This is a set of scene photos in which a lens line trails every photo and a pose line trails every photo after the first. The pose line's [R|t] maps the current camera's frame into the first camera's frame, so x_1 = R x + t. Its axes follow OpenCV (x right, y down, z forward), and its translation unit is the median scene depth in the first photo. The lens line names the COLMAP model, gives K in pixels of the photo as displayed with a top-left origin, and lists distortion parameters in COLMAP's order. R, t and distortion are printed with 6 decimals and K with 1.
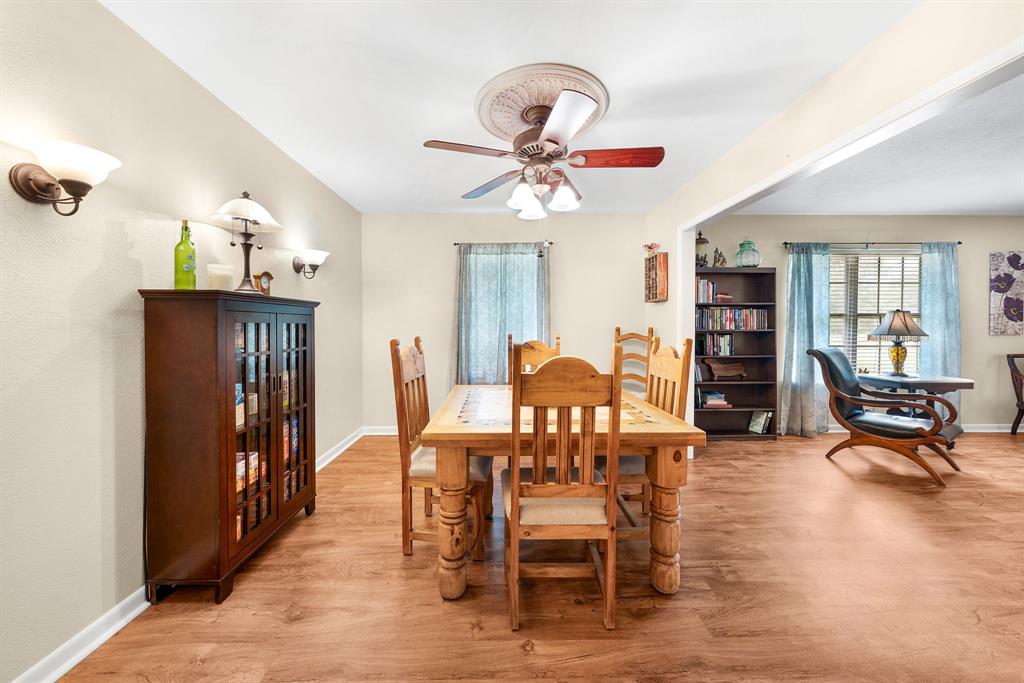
lens RADIAL K [[349.9, 0, 506.0], [0, 349.9, 334.2], [0, 0, 1]] dist [-0.002859, 0.000599]
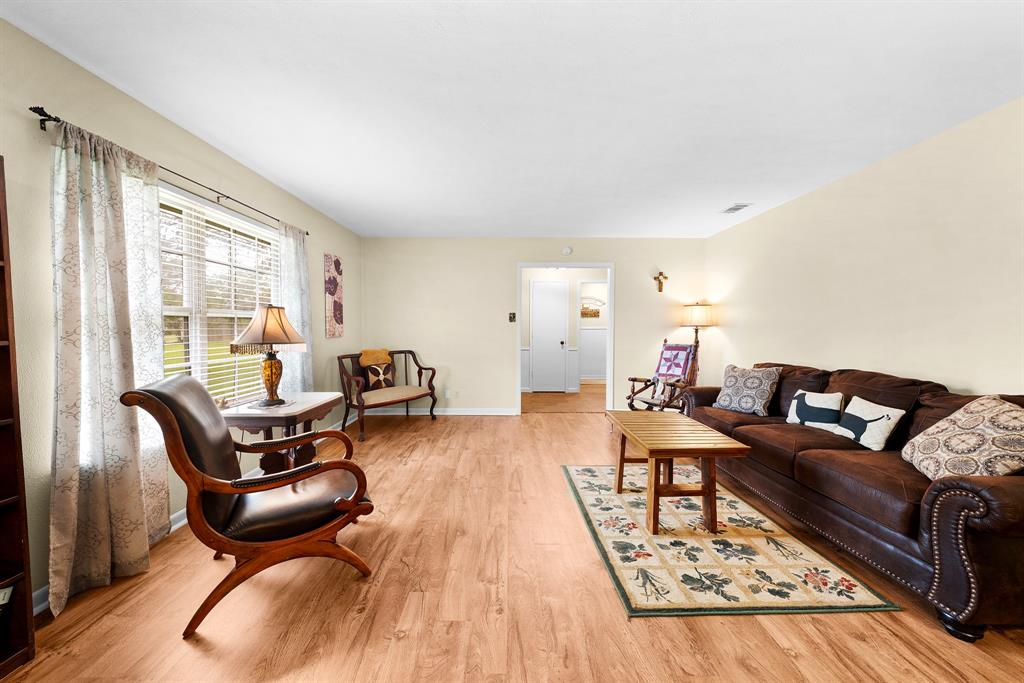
lens RADIAL K [[349.9, 0, 510.9], [0, 349.9, 337.5], [0, 0, 1]] dist [-0.002859, 0.000599]
pose [[-0.002062, -0.028885, 0.999581, 0.421545], [0.016698, 0.999442, 0.028916, -0.018797], [-0.999858, 0.016751, -0.001578, 0.502856]]
